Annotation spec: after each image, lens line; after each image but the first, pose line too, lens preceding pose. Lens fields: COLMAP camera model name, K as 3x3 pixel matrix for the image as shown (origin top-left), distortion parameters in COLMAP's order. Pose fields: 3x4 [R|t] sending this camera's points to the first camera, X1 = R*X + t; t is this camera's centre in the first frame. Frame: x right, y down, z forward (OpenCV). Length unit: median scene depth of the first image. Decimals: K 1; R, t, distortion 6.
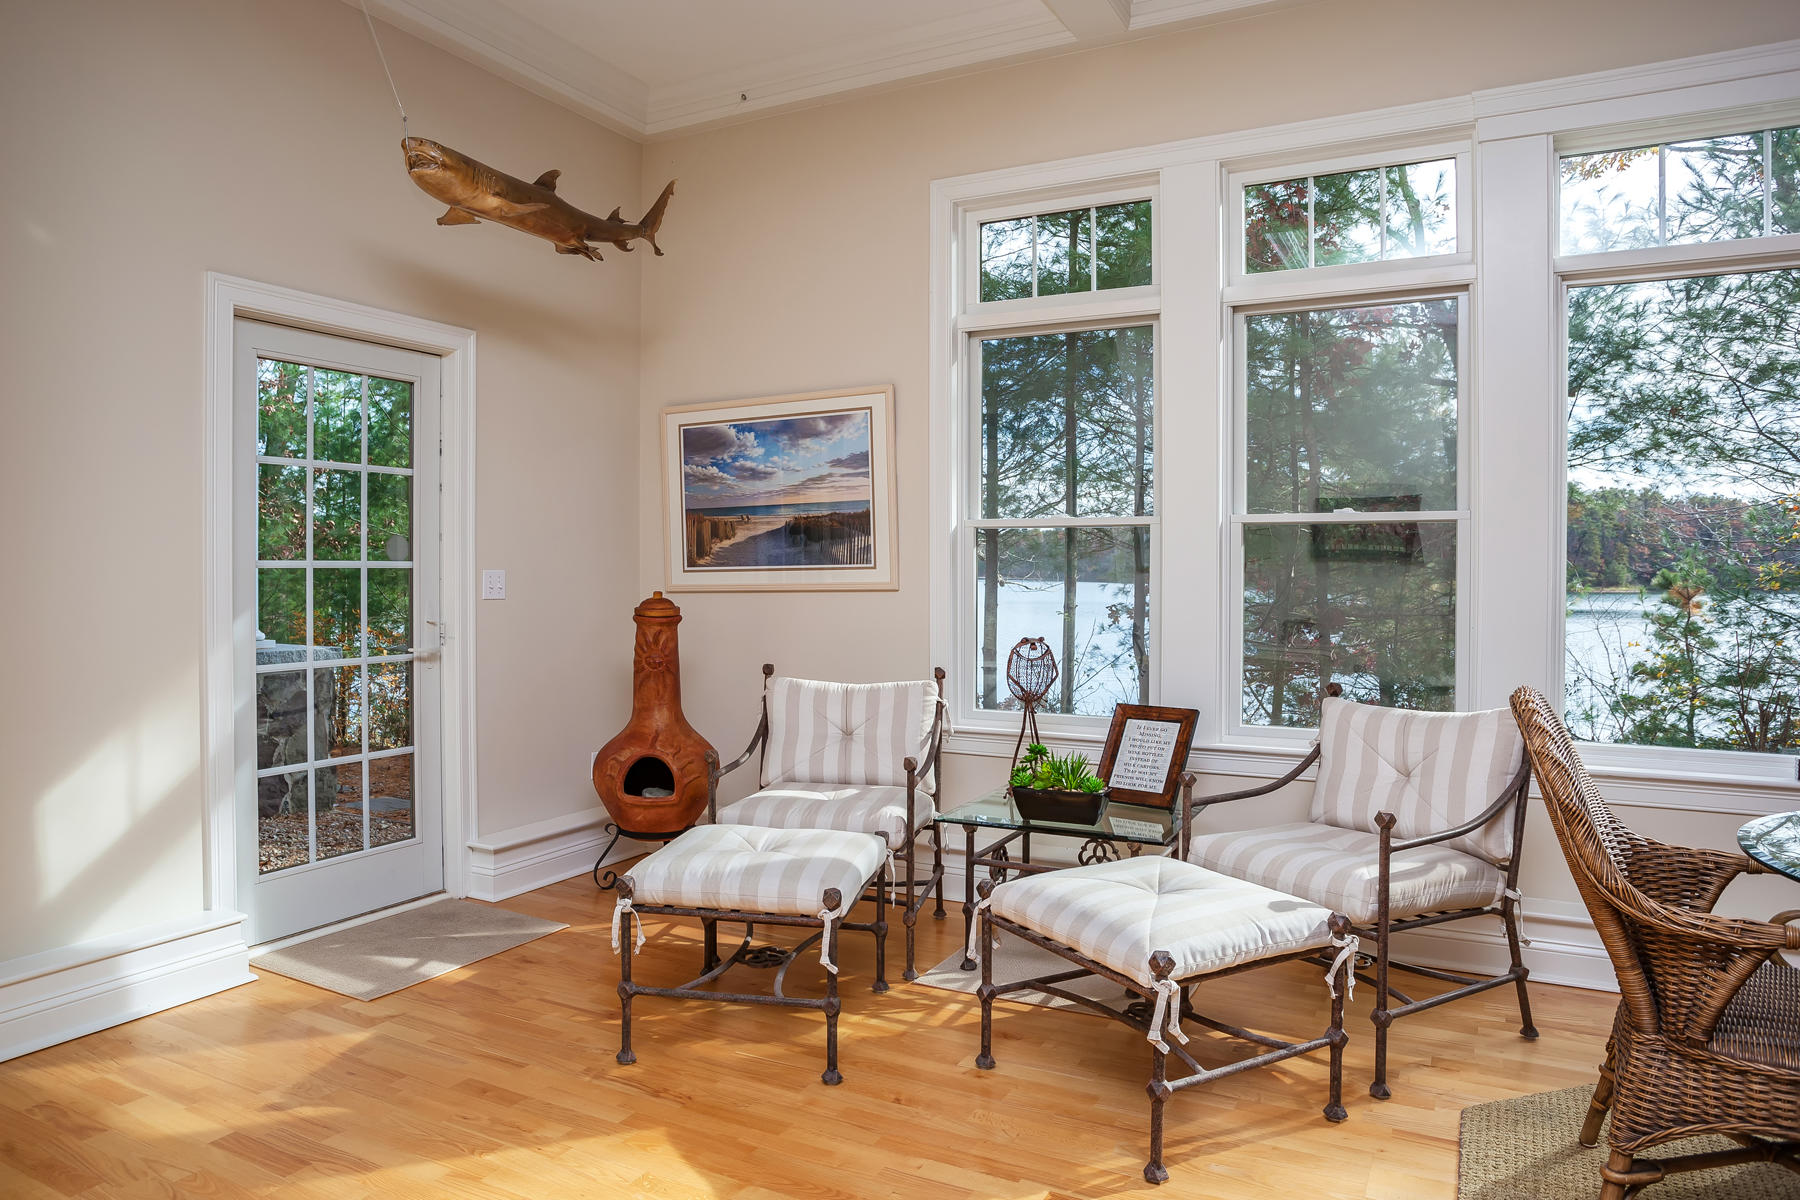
lens RADIAL K [[1162.5, 0, 900.0], [0, 1162.5, 600.0], [0, 0, 1]] dist [-0.082376, 0.000149]
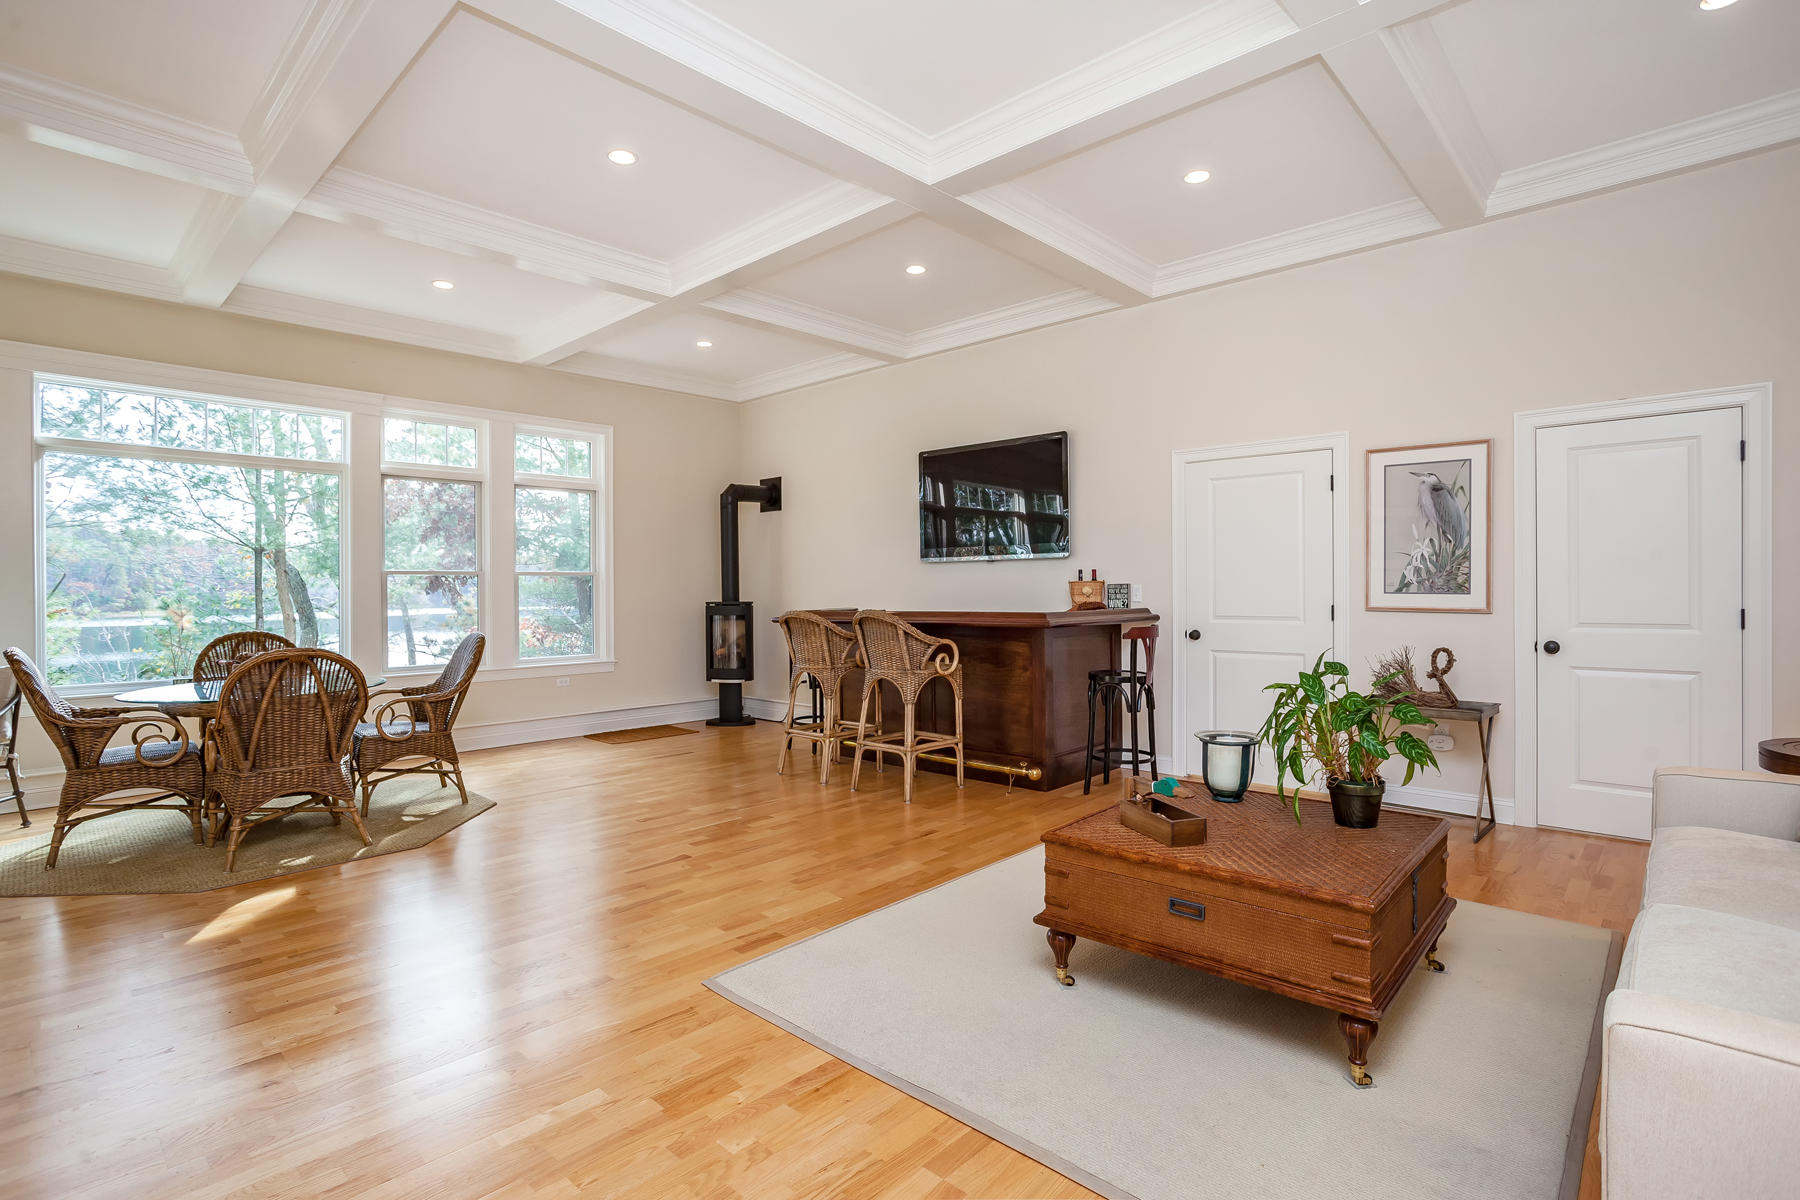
lens RADIAL K [[864.8, 0, 900.0], [0, 864.8, 600.0], [0, 0, 1]] dist [-0.025826, 0.000042]
pose [[0.272880, -0.006782, 0.962024, -0.141266], [0.028879, 0.999582, -0.001145, 0.007717], [-0.961614, 0.028095, 0.272962, -0.285980]]
